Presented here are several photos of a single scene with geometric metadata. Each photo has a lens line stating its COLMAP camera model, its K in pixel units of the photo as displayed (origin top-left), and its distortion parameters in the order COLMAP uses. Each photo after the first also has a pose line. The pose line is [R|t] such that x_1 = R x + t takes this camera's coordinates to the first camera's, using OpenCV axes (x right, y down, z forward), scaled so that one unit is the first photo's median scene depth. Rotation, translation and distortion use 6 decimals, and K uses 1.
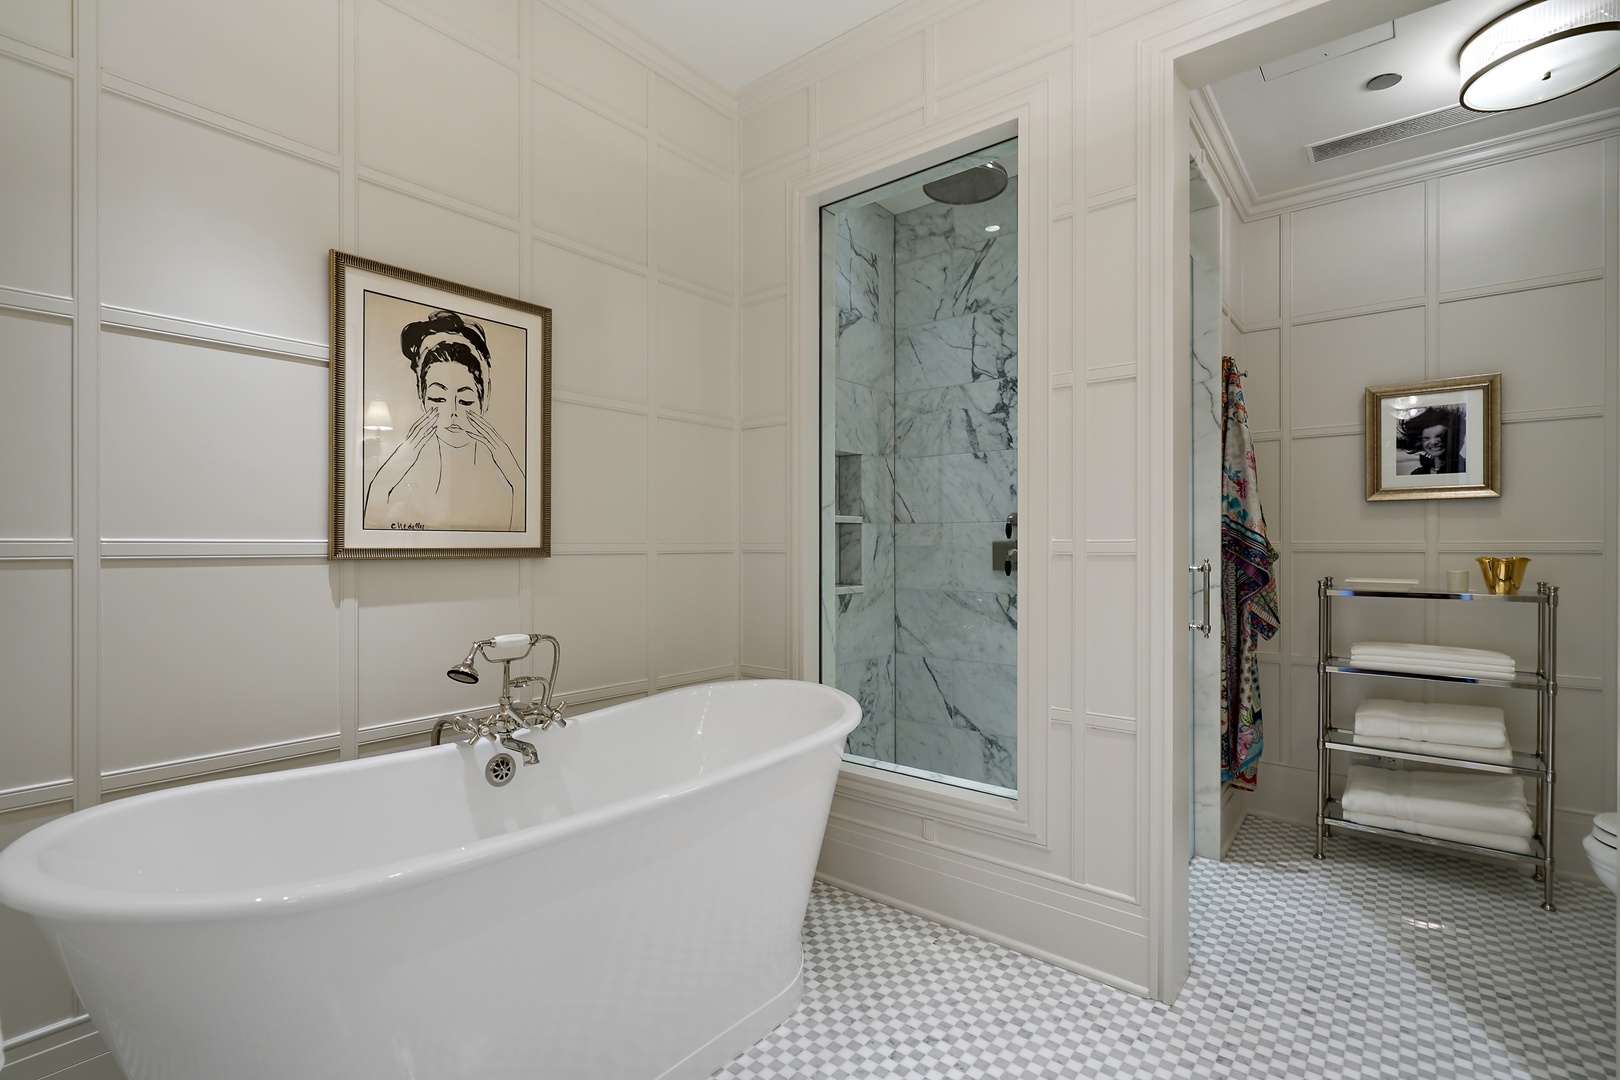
lens RADIAL K [[753.0, 0, 810.8], [0, 753.0, 542.9], [0, 0, 1]] dist [-0.033074, 0.009928]
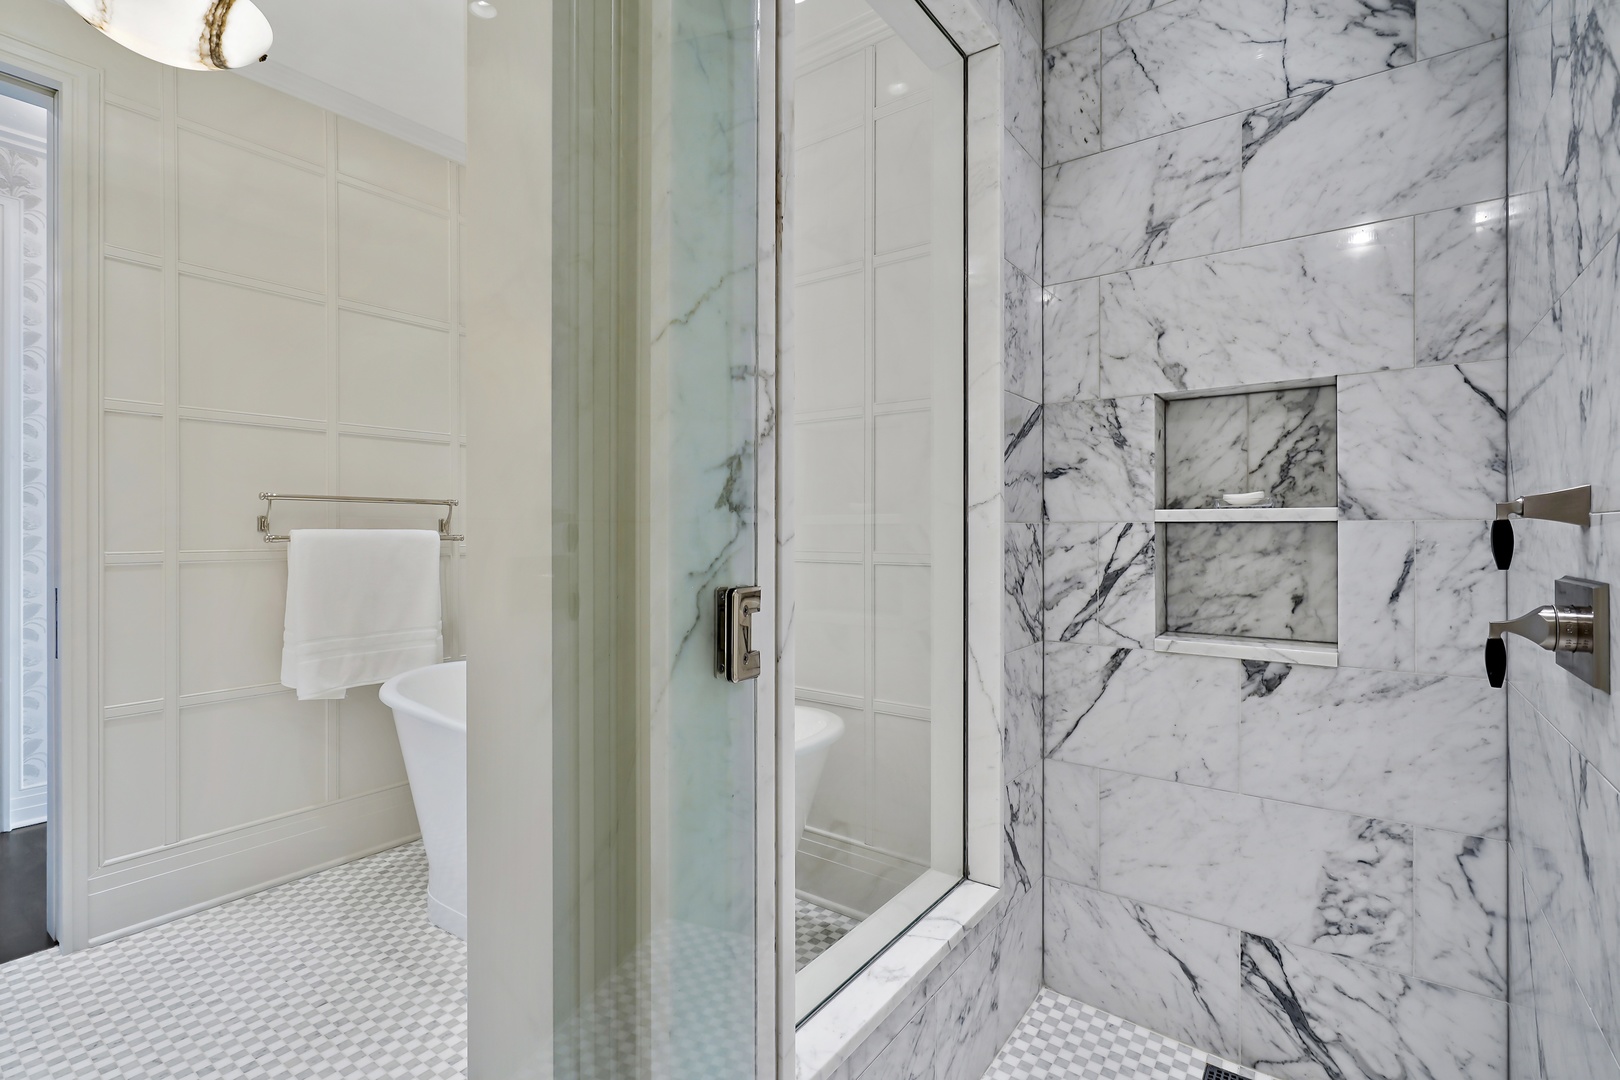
lens RADIAL K [[753.0, 0, 808.6], [0, 753.0, 534.4], [0, 0, 1]] dist [-0.033074, 0.009928]
pose [[0.034718, 0.001155, -0.999396, 0.511456], [-0.004252, 0.999990, 0.001008, -0.016379], [0.999388, 0.004214, 0.034723, 0.639065]]
